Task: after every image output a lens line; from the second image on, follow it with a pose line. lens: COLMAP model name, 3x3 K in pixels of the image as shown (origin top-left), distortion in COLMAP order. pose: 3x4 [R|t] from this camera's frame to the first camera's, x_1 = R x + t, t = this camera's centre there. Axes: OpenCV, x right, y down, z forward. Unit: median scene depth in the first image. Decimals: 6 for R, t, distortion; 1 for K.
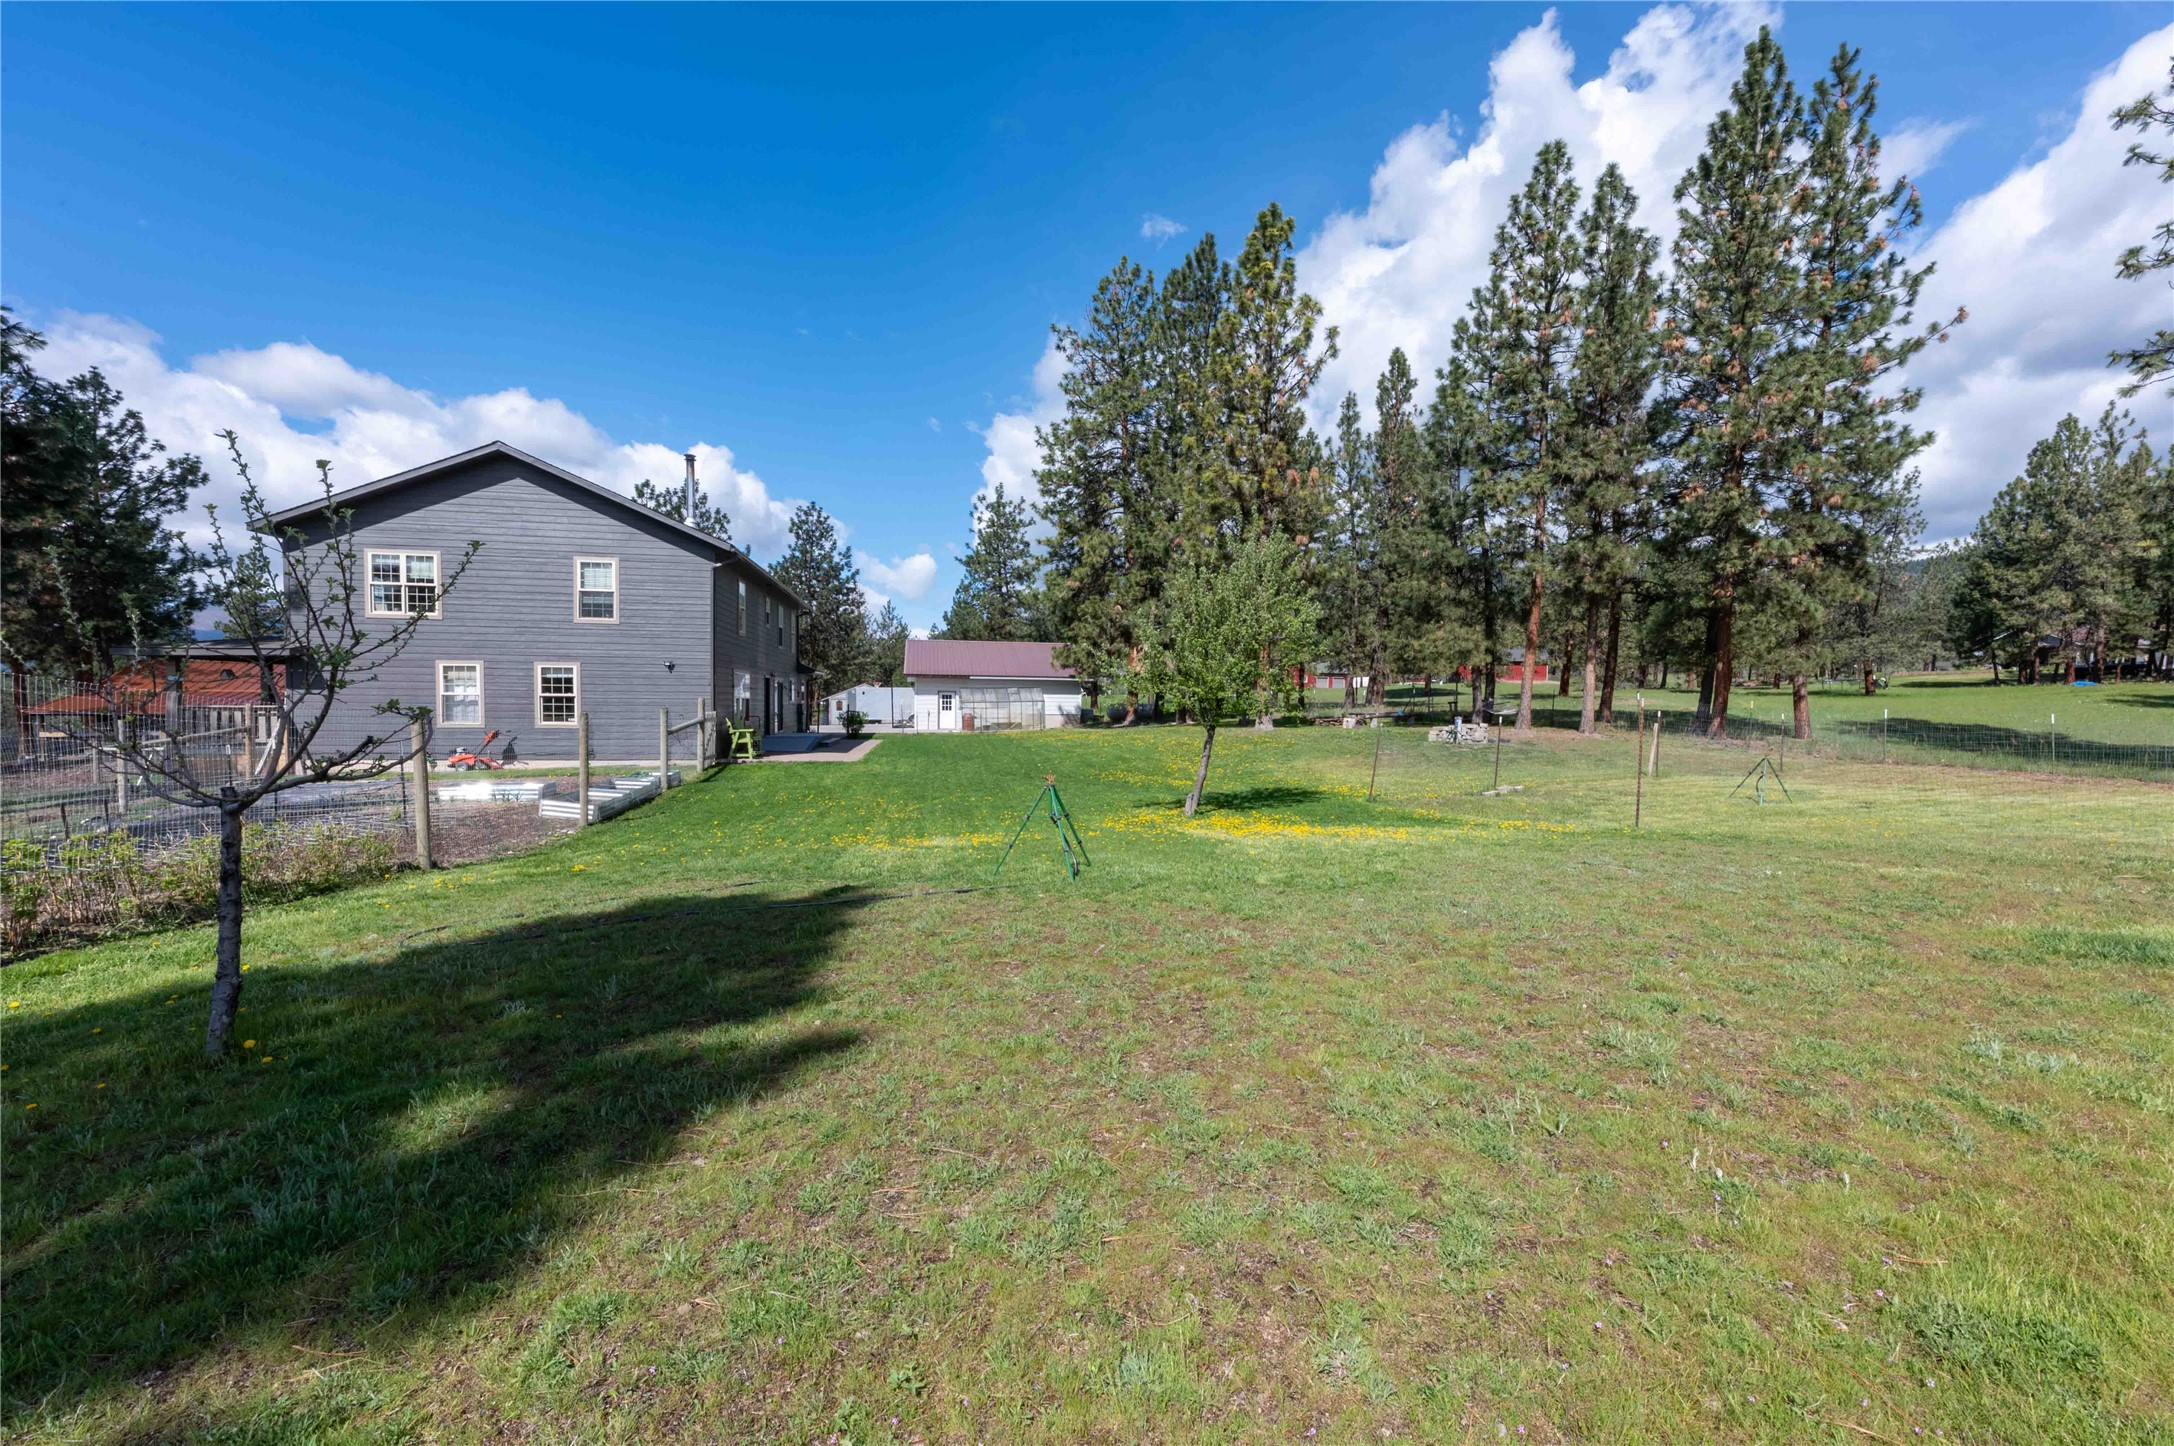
lens RADIAL K [[878.2, 0, 1066.3], [0, 878.2, 737.6], [0, 0, 1]] dist [-0.006042, 0.000641]
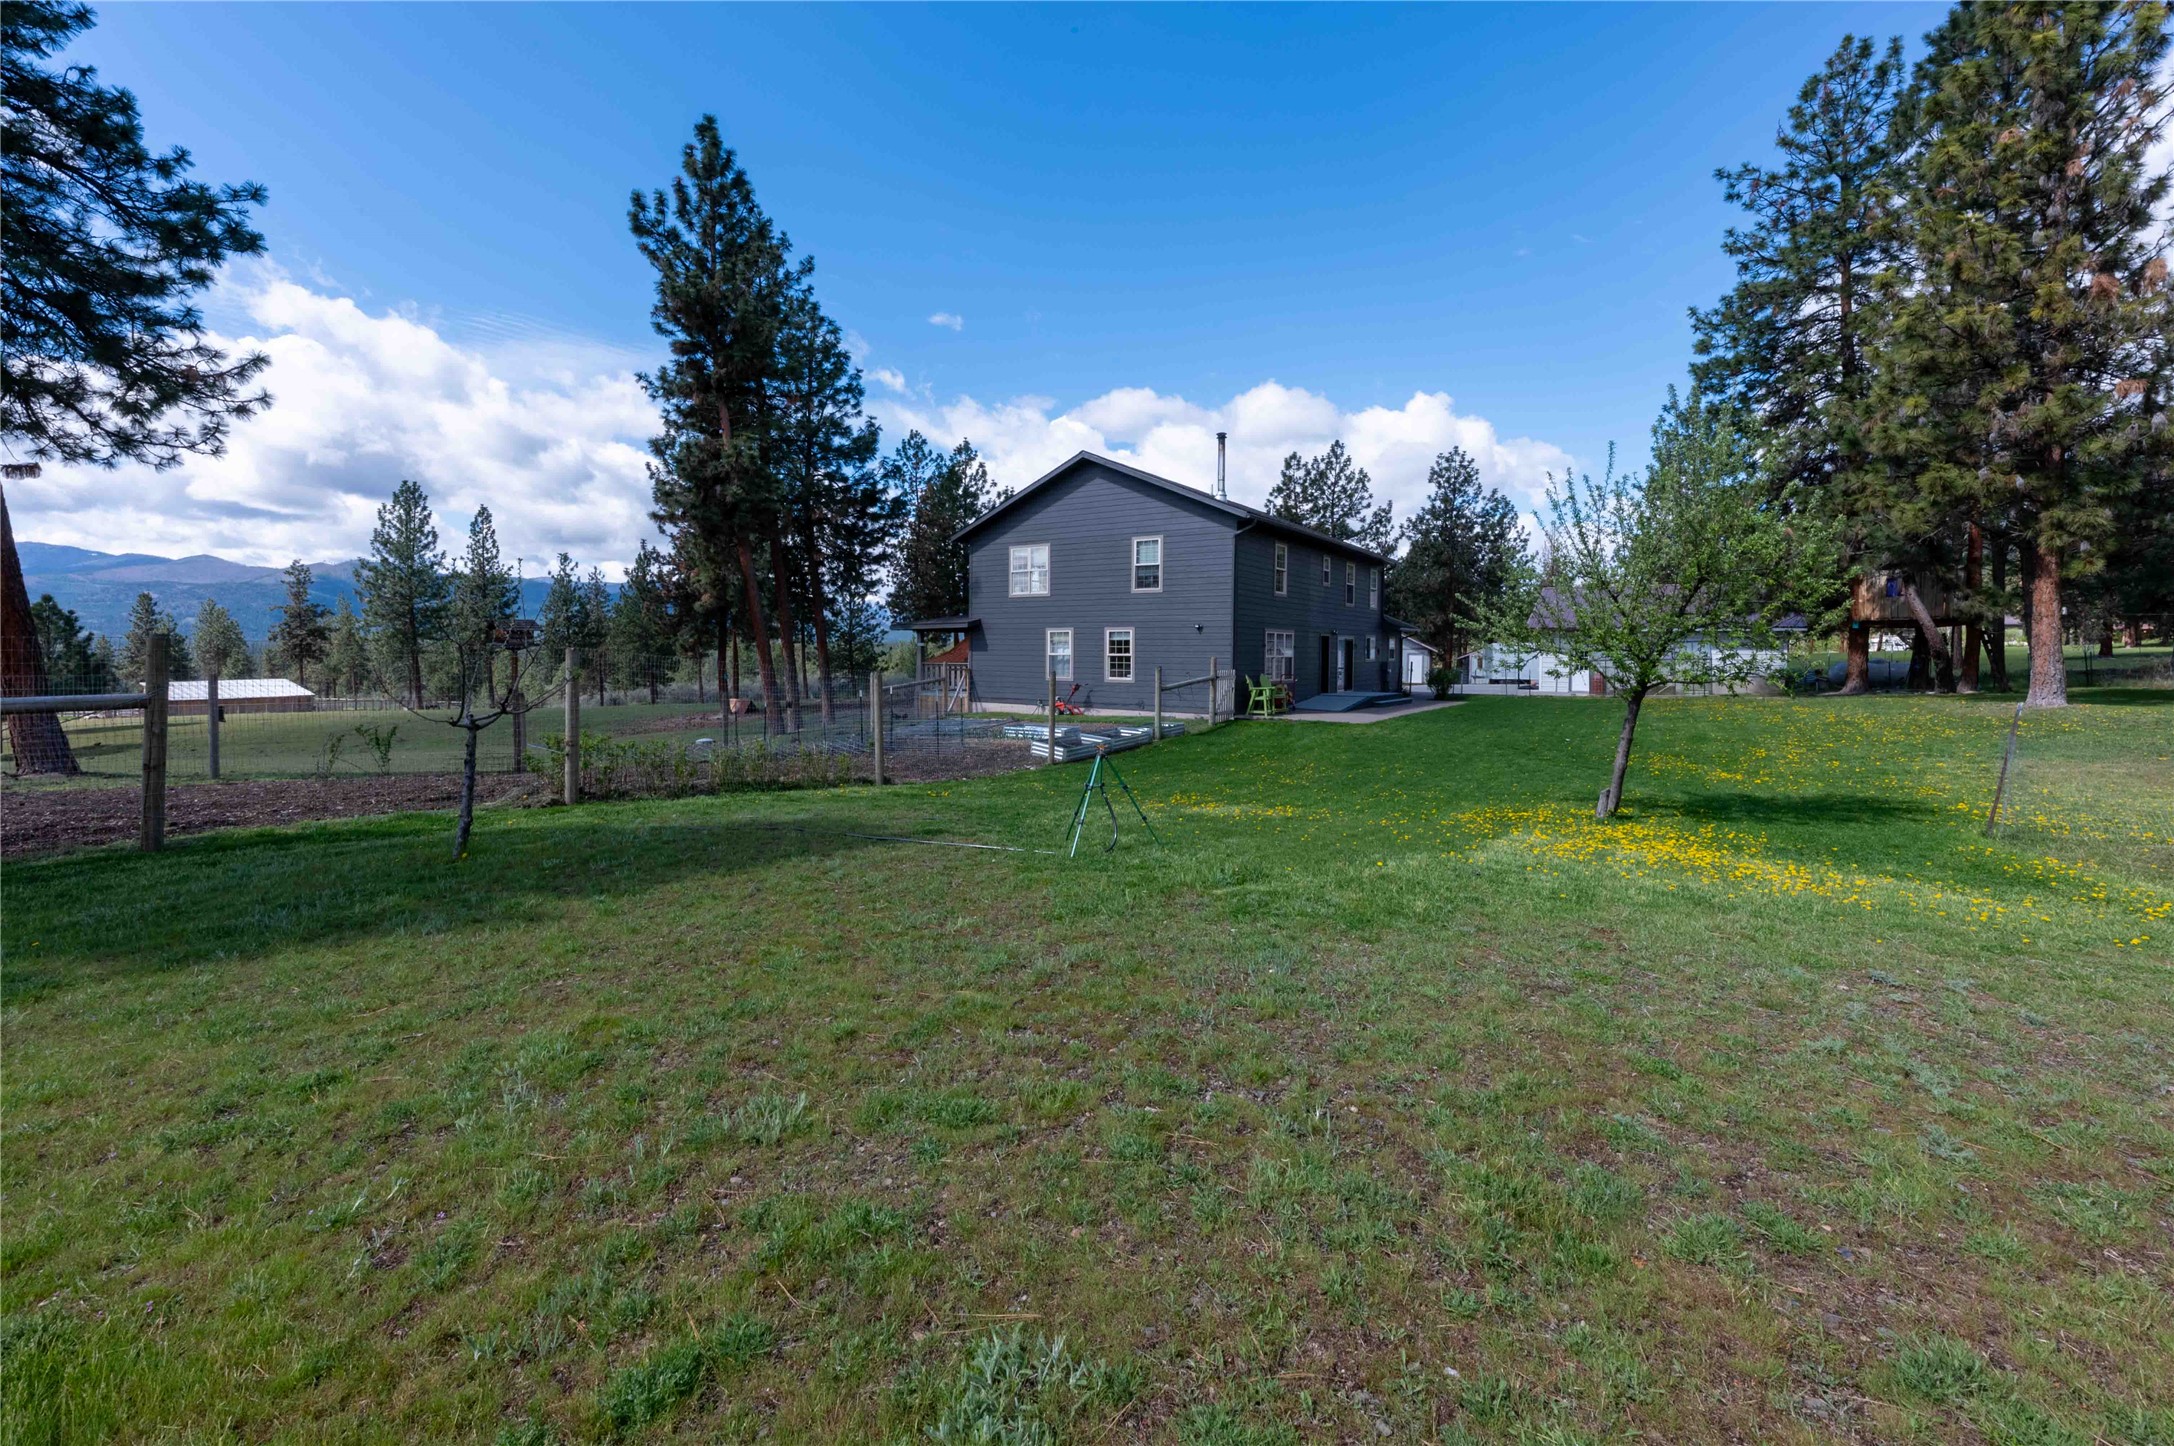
lens RADIAL K [[878.2, 0, 1077.1], [0, 878.2, 681.0], [0, 0, 1]] dist [-0.006042, 0.000641]
pose [[0.708302, 0.020048, -0.705624, 0.191700], [-0.028493, 0.999594, -0.000201, -0.009181], [0.705334, 0.020248, 0.708586, 0.096349]]
